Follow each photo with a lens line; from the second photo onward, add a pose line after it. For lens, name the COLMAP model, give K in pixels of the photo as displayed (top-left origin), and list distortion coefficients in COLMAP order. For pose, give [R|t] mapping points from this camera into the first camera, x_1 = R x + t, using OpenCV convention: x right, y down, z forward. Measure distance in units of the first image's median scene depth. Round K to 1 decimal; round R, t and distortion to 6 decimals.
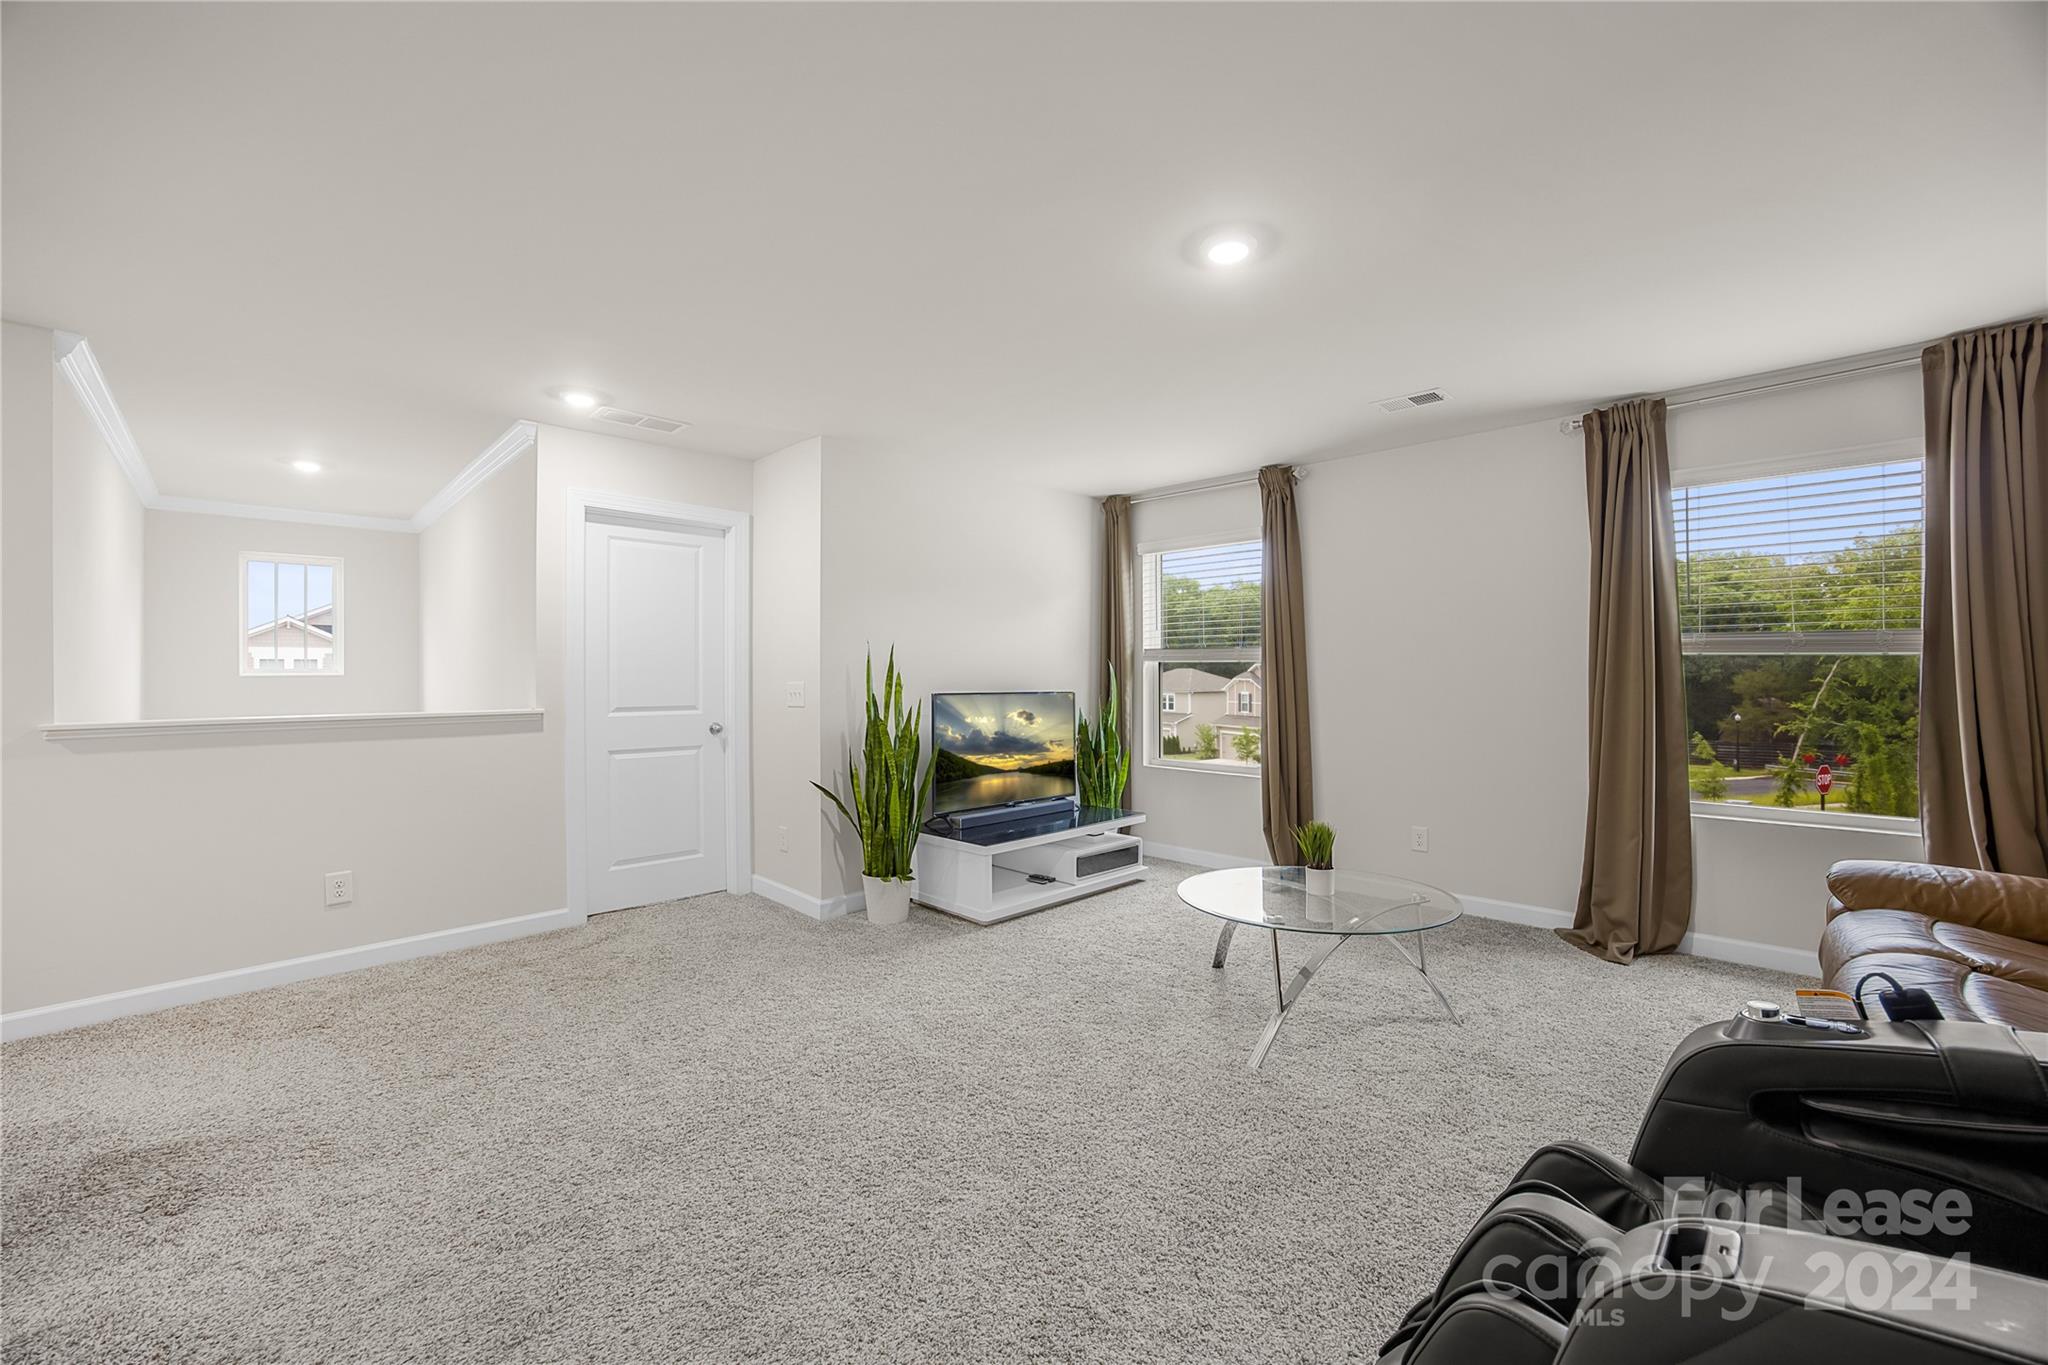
lens RADIAL K [[800.9, 0, 1031.9], [0, 800.9, 674.4], [0, 0, 1]] dist [-0.040381, 0.009830]
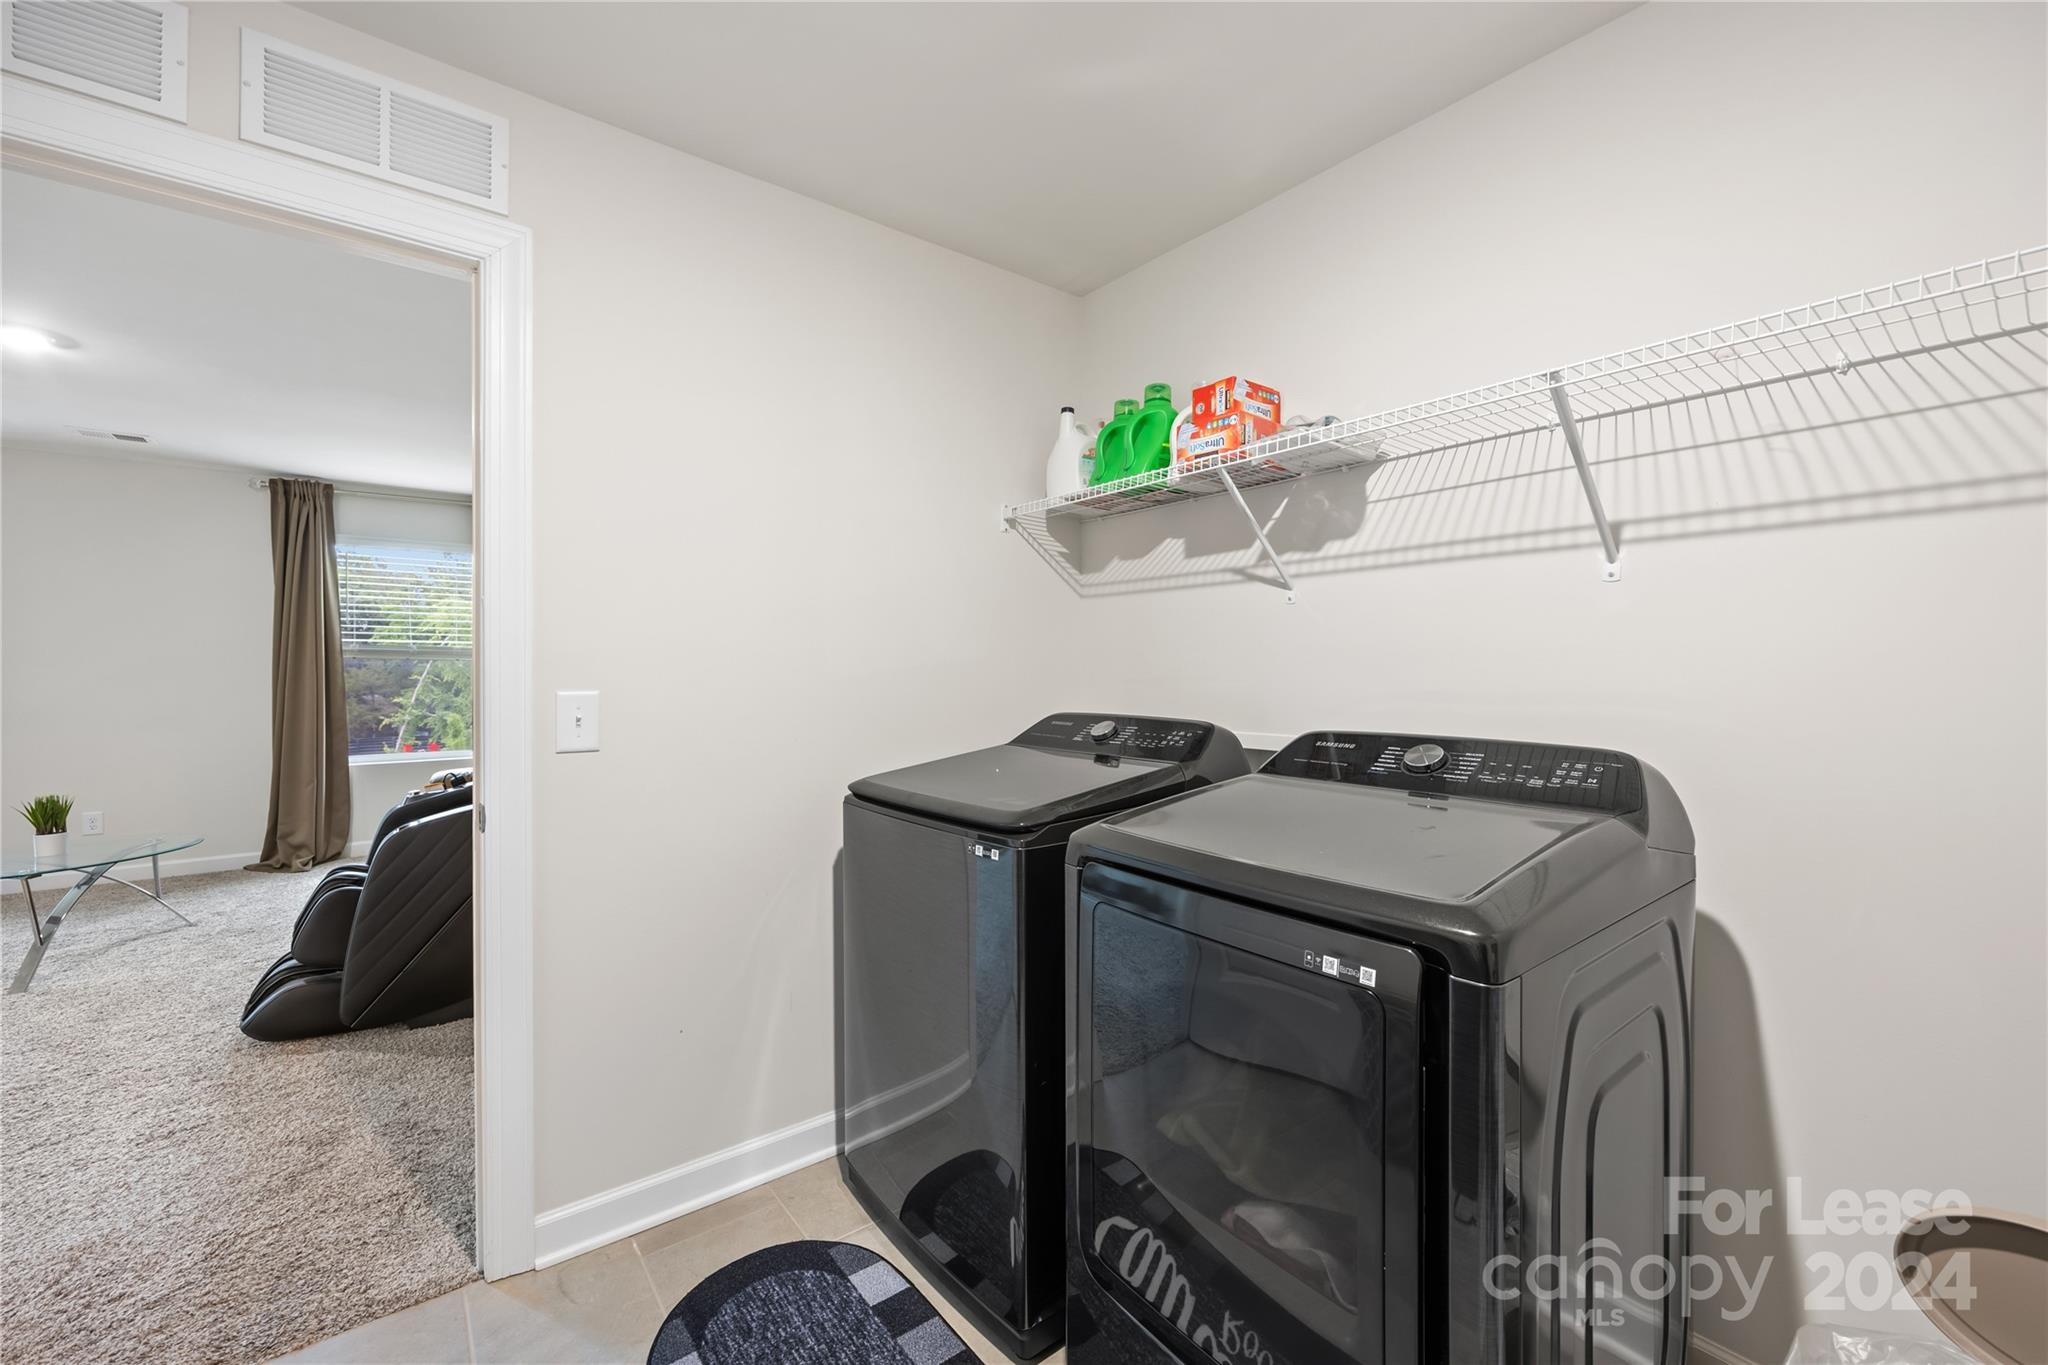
lens RADIAL K [[800.9, 0, 1031.9], [0, 800.9, 674.4], [0, 0, 1]] dist [-0.040381, 0.009830]
pose [[0.111831, -0.001945, 0.993725, -0.488676], [-0.000386, 0.999998, 0.002001, 0.003110], [-0.993727, -0.000607, 0.111830, -0.463413]]
